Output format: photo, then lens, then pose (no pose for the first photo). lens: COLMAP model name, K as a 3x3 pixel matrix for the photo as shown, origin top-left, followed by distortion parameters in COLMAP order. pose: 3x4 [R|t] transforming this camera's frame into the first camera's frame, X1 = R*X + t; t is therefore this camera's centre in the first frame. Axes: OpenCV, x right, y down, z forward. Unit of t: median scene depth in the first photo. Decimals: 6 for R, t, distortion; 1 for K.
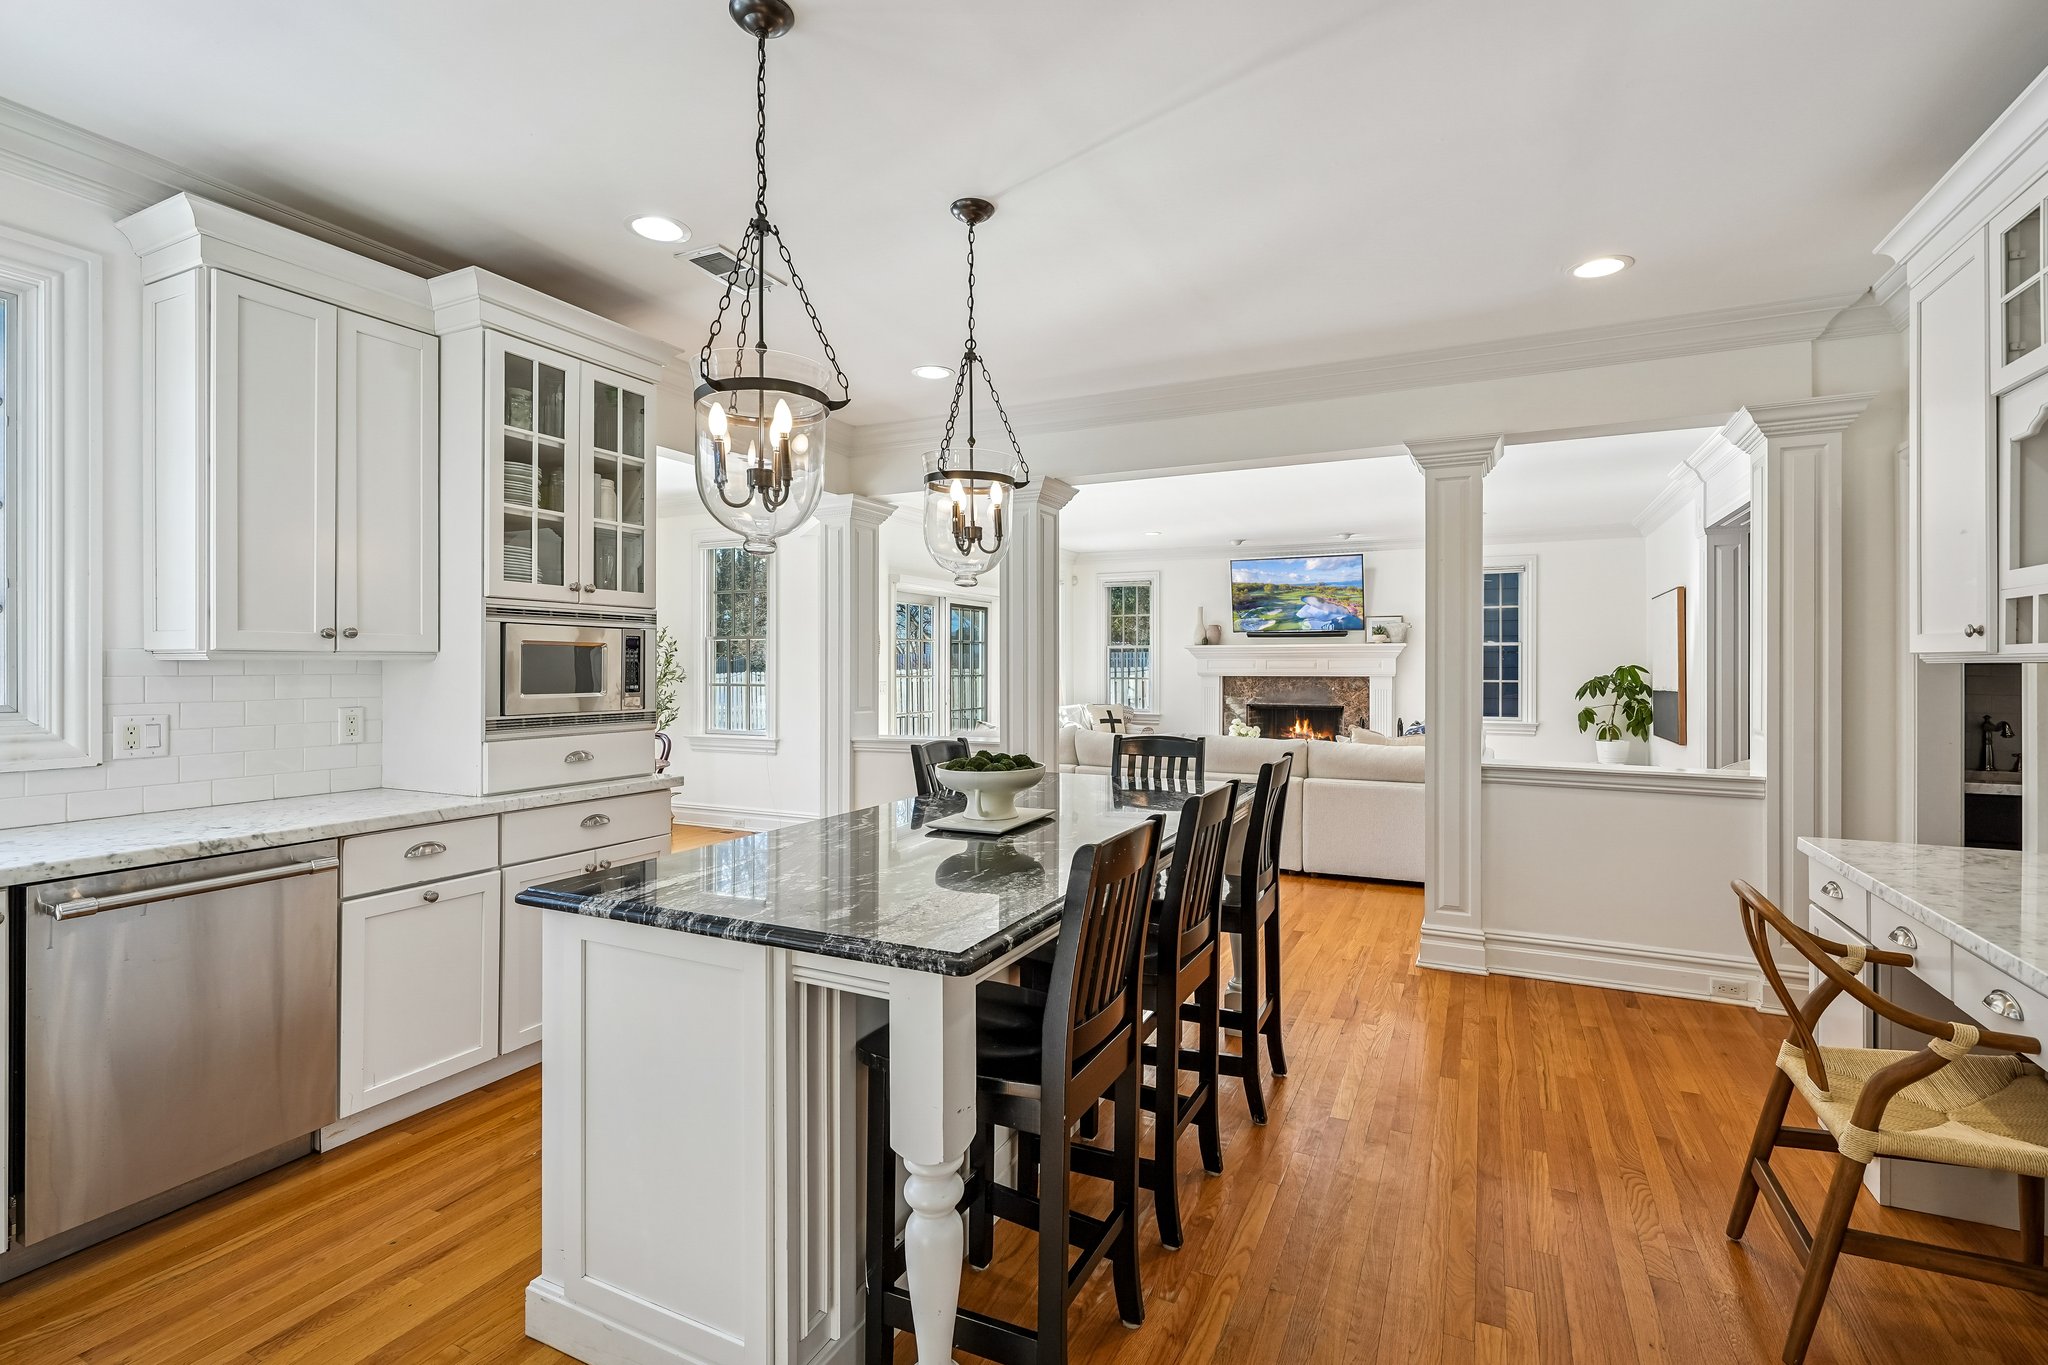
lens RADIAL K [[924.4, 0, 1027.8], [0, 924.4, 663.6], [0, 0, 1]] dist [0.003136, -0.000013]
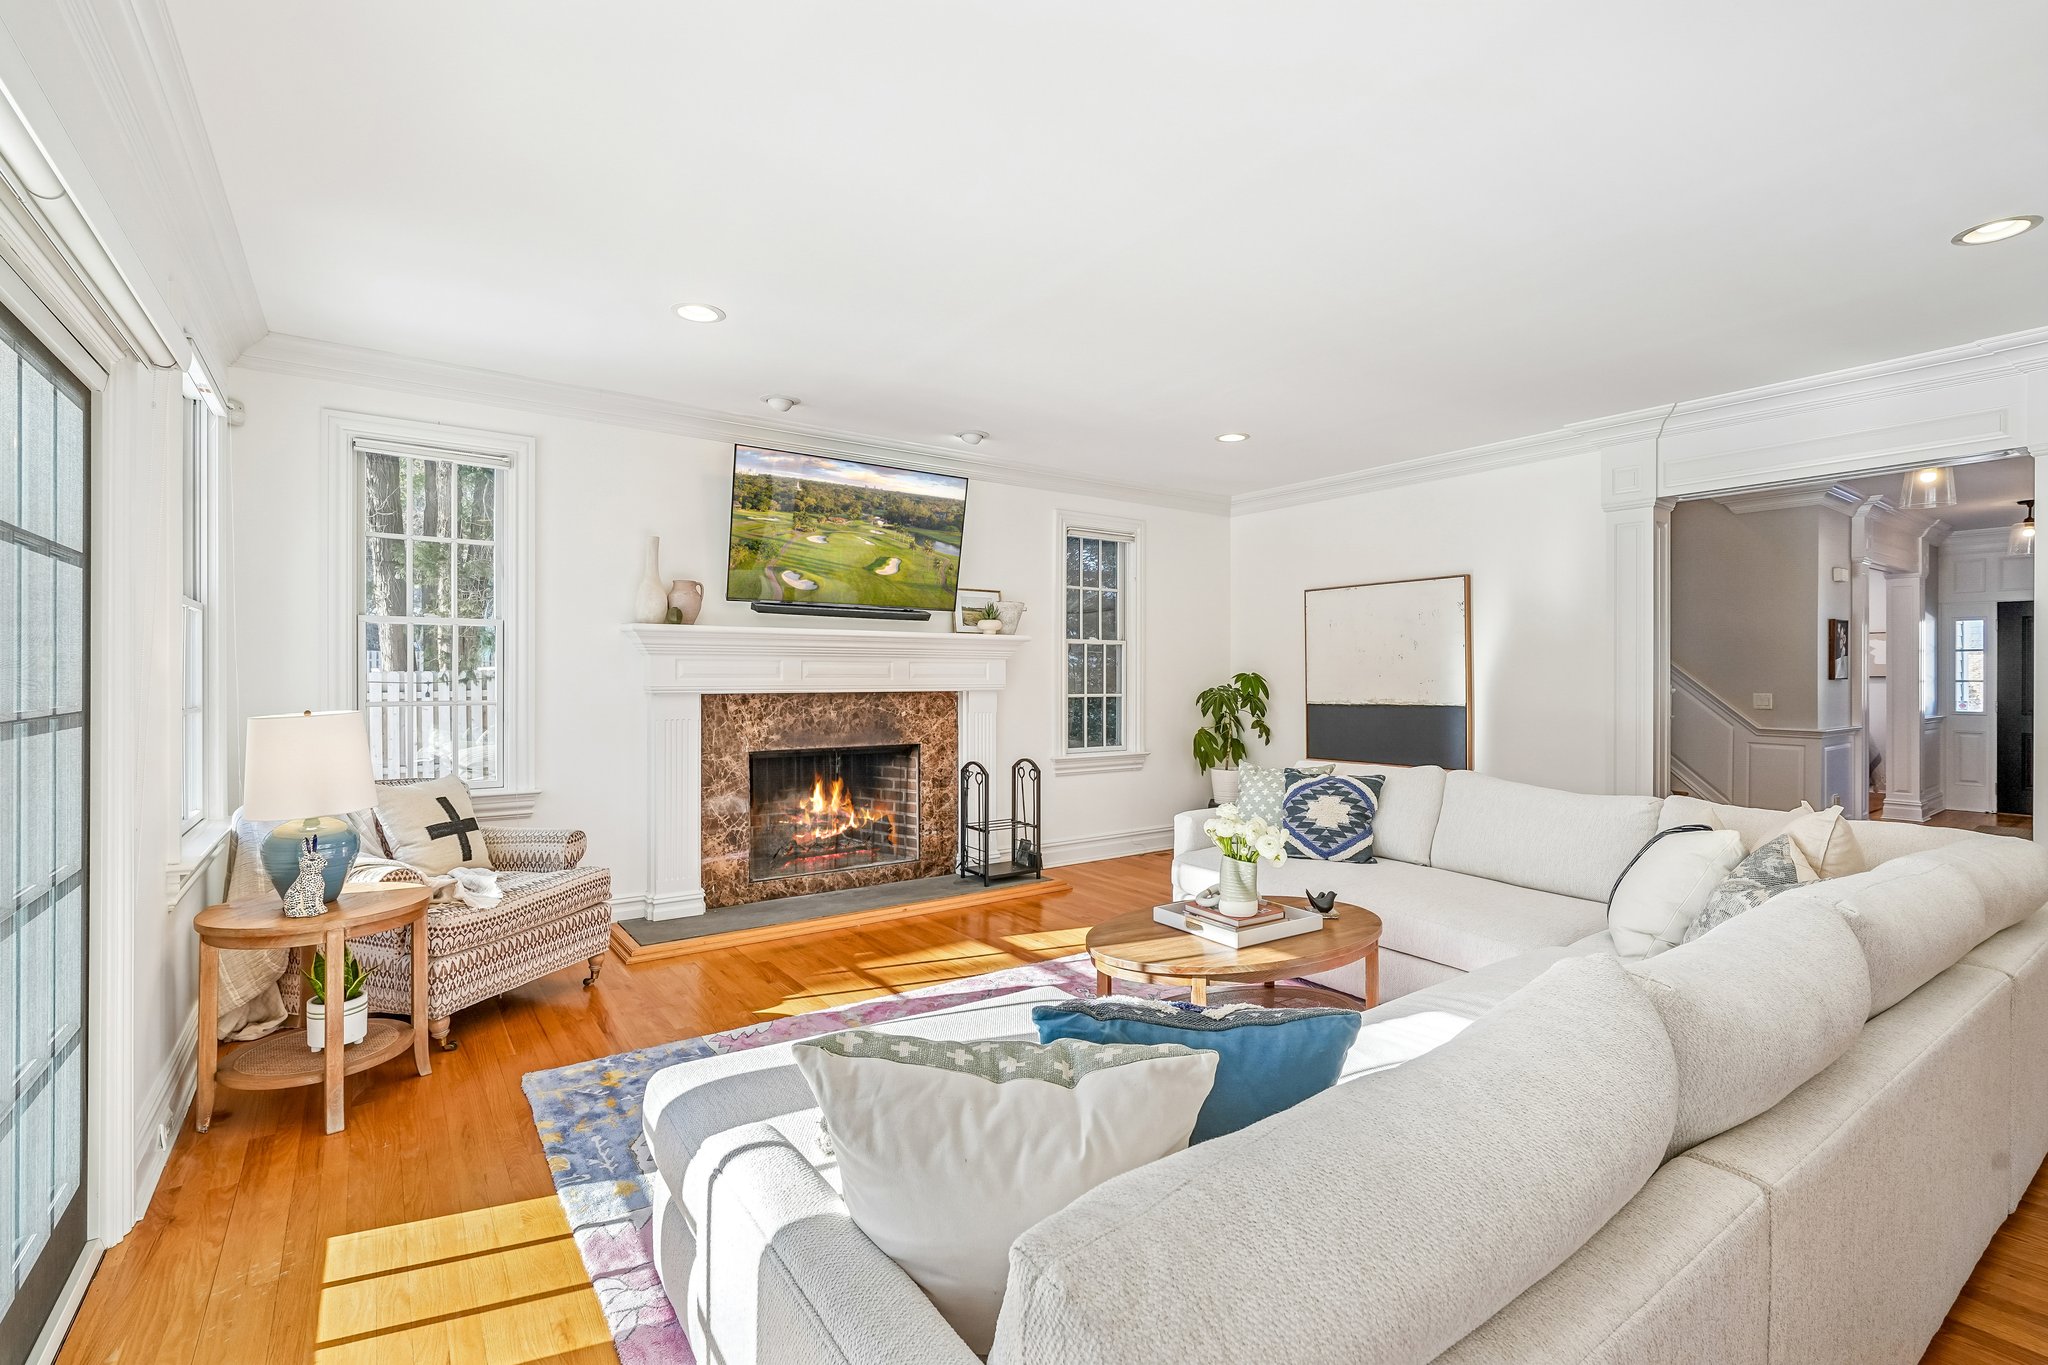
lens RADIAL K [[924.4, 0, 1025.1], [0, 924.4, 675.2], [0, 0, 1]] dist [0.003136, -0.000013]
pose [[0.477274, 0.001312, 0.878753, -0.120786], [-0.003169, 0.999995, 0.000229, 0.003734], [-0.878749, -0.002894, 0.477276, 0.676531]]
